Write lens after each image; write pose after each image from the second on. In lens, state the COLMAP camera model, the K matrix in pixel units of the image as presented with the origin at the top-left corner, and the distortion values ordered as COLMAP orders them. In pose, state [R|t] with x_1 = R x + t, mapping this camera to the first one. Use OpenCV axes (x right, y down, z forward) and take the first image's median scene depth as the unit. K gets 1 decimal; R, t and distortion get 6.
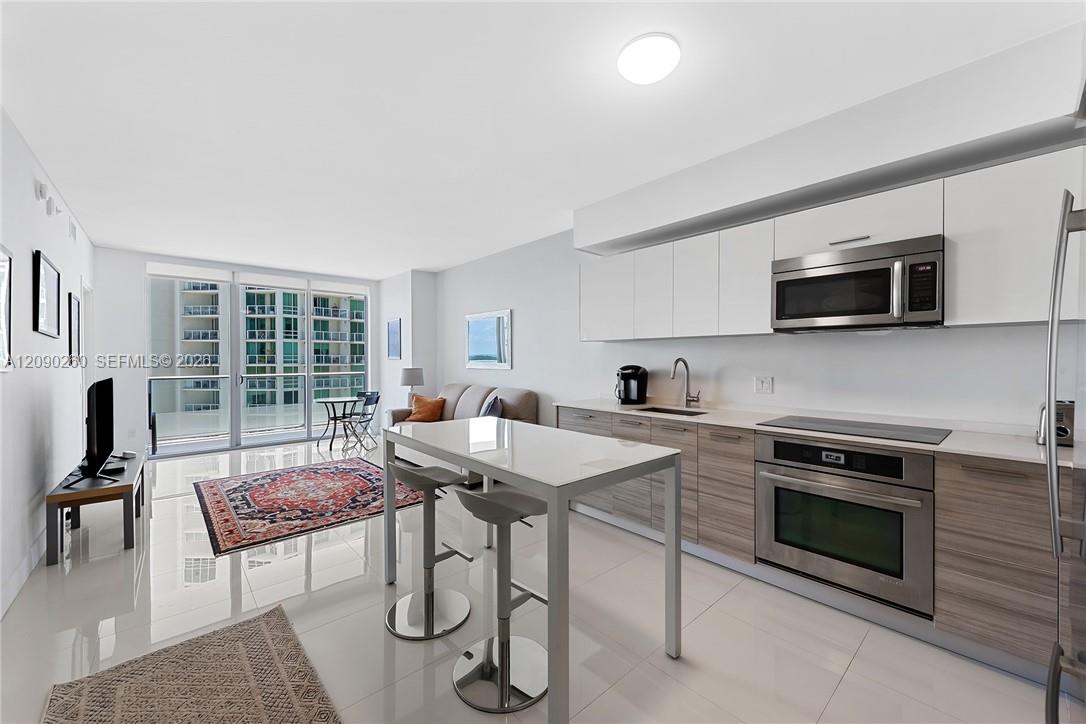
lens RADIAL K [[420.9, 0, 541.3], [0, 420.9, 362.0], [0, 0, 1]] dist [0.017052, -0.006130]
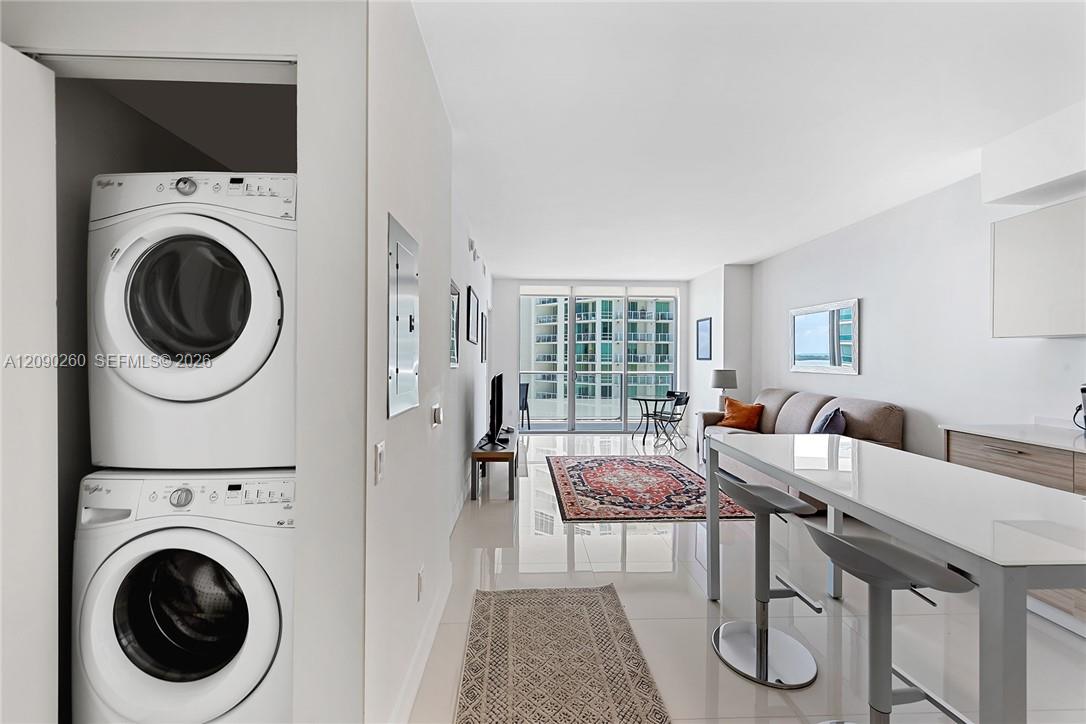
lens RADIAL K [[423.2, 0, 543.1], [0, 423.2, 357.7], [0, 0, 1]] dist [0.018071, -0.006300]
pose [[0.776294, 0.006649, -0.630336, -0.035228], [-0.012079, 0.999918, -0.004330, -0.005286], [0.630255, 0.010975, 0.776311, 0.011582]]
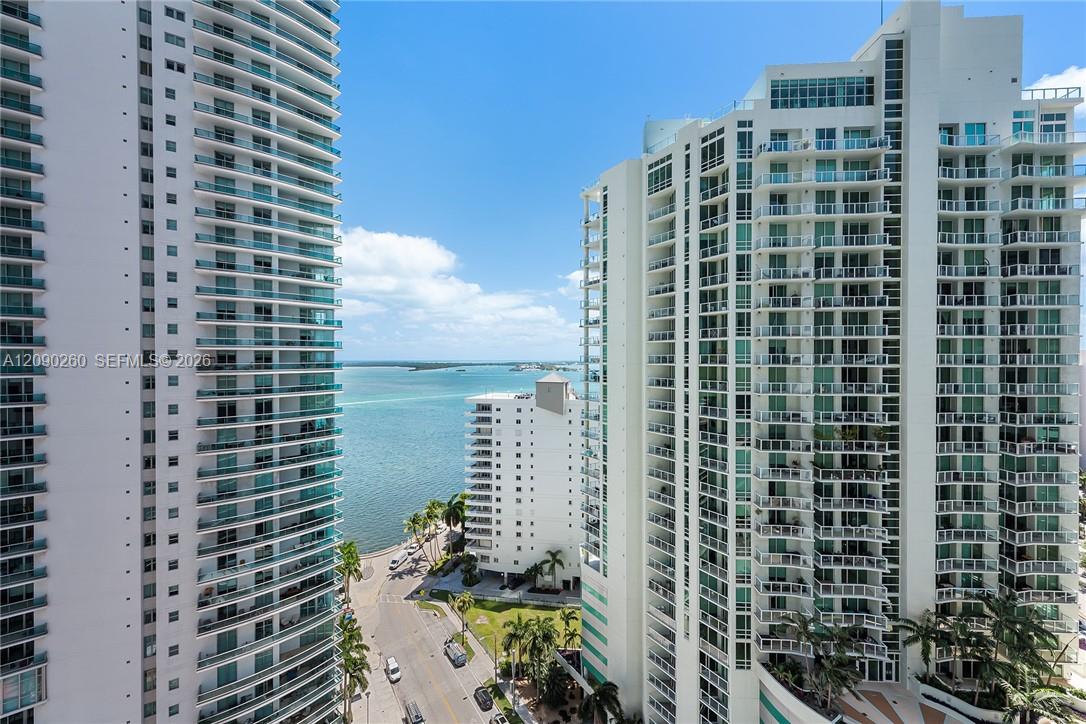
lens RADIAL K [[420.9, 0, 541.3], [0, 420.9, 362.0], [0, 0, 1]] dist [0.017052, -0.006130]
pose [[0.595137, 0.008640, -0.803578, -1.686832], [-0.006801, 0.999961, 0.005715, -0.033885], [0.803595, 0.002063, 0.595172, 1.678871]]
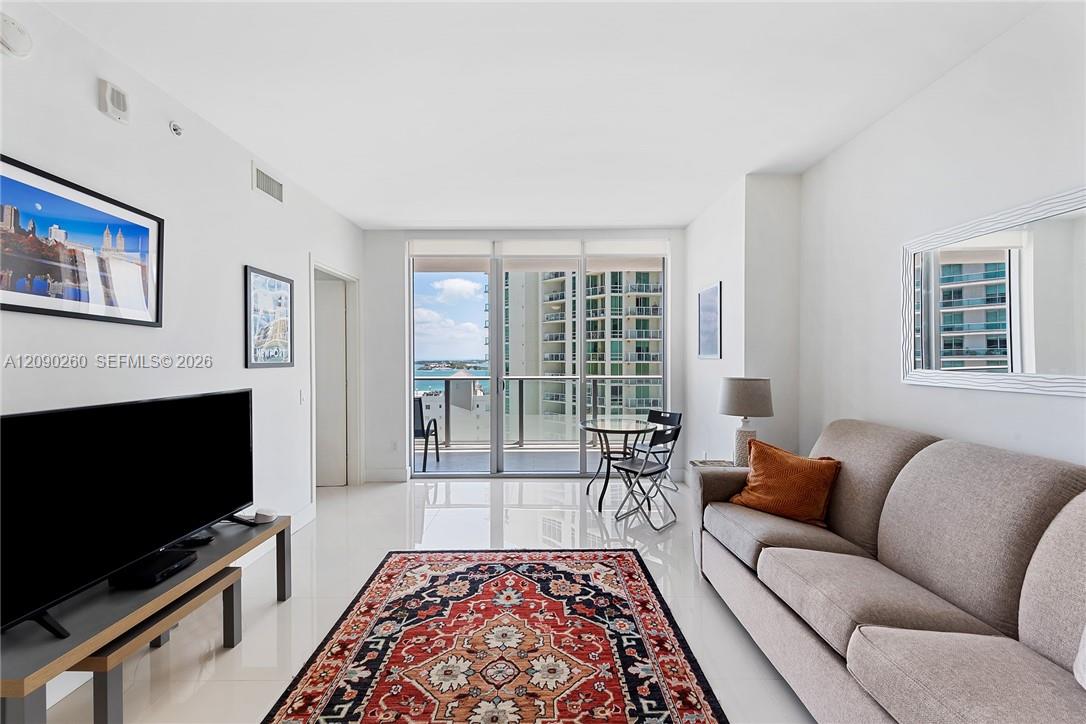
lens RADIAL K [[420.9, 0, 541.3], [0, 420.9, 362.0], [0, 0, 1]] dist [0.017052, -0.006130]
pose [[0.749396, 0.008747, -0.662064, -0.256447], [-0.004653, 0.999958, 0.007944, -0.009432], [0.662105, -0.002872, 0.749405, 0.765229]]
